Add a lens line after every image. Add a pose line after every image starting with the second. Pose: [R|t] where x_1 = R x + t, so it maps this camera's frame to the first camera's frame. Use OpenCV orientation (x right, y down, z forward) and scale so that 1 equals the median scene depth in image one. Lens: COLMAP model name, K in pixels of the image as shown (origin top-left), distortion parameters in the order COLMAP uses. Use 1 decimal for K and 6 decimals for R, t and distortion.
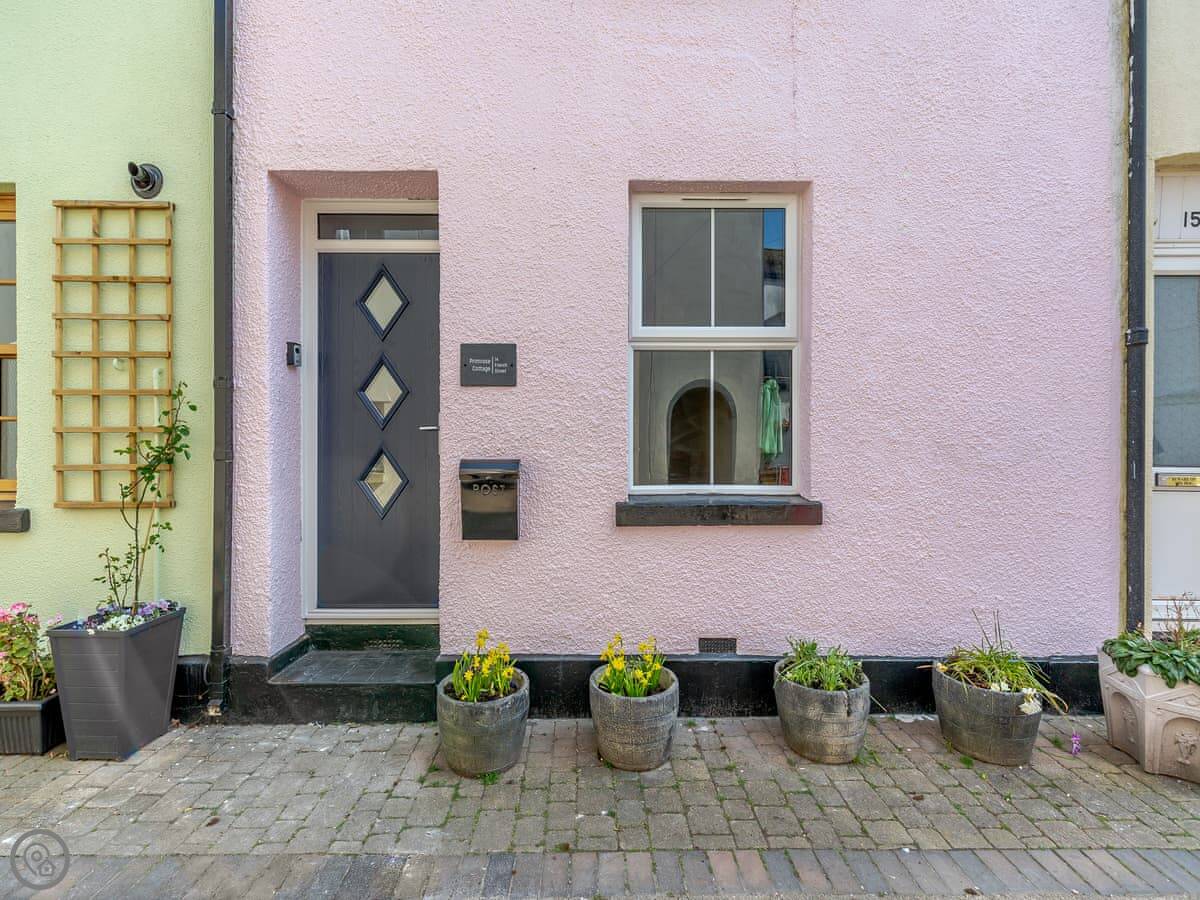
lens RADIAL K [[547.8, 0, 600.0], [0, 547.8, 450.0], [0, 0, 1]] dist [0.004300, -0.000595]
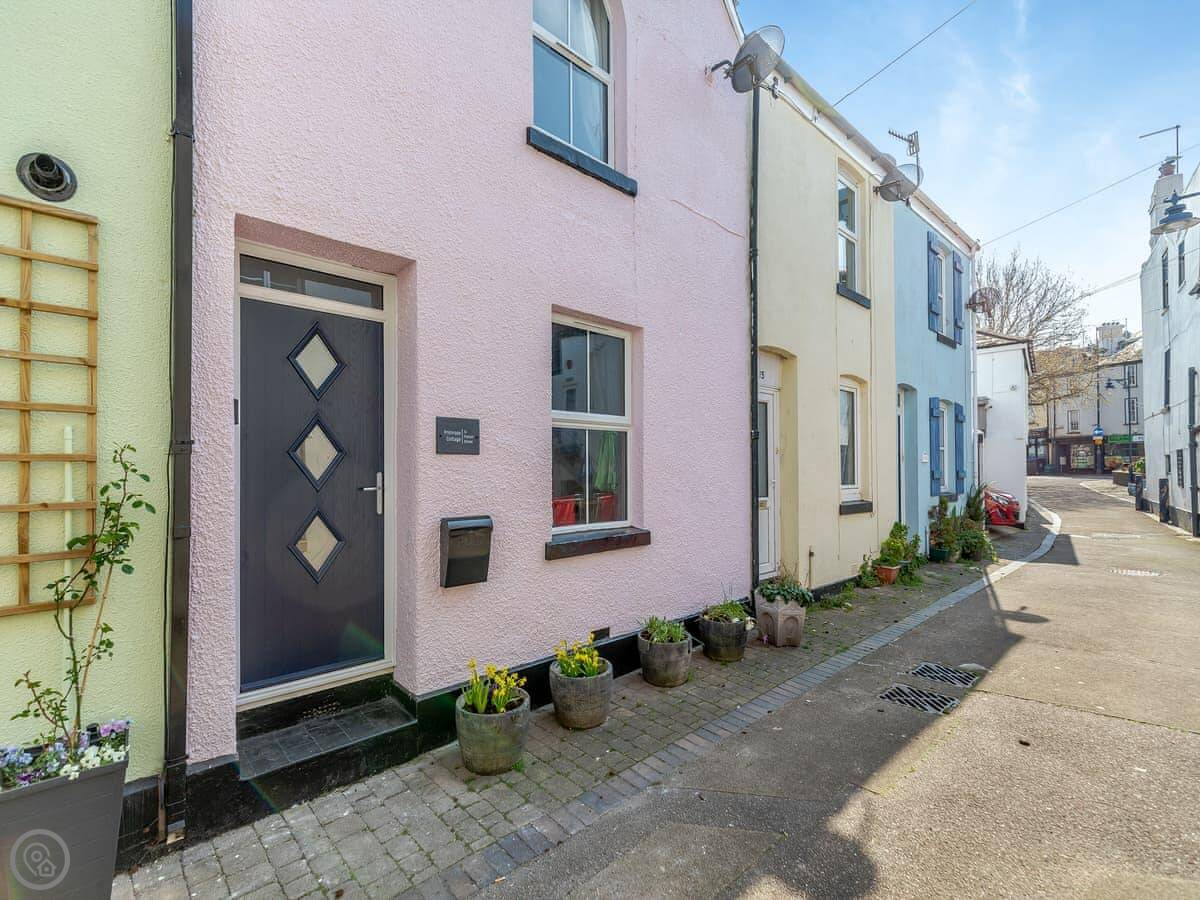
lens RADIAL K [[546.8, 0, 602.1], [0, 546.8, 463.7], [0, 0, 1]] dist [0.004997, -0.000262]
pose [[0.731163, 0.002414, 0.682198, -0.780893], [0.005631, 0.999938, -0.009573, -0.083406], [-0.682179, 0.010840, 0.731105, -0.068972]]
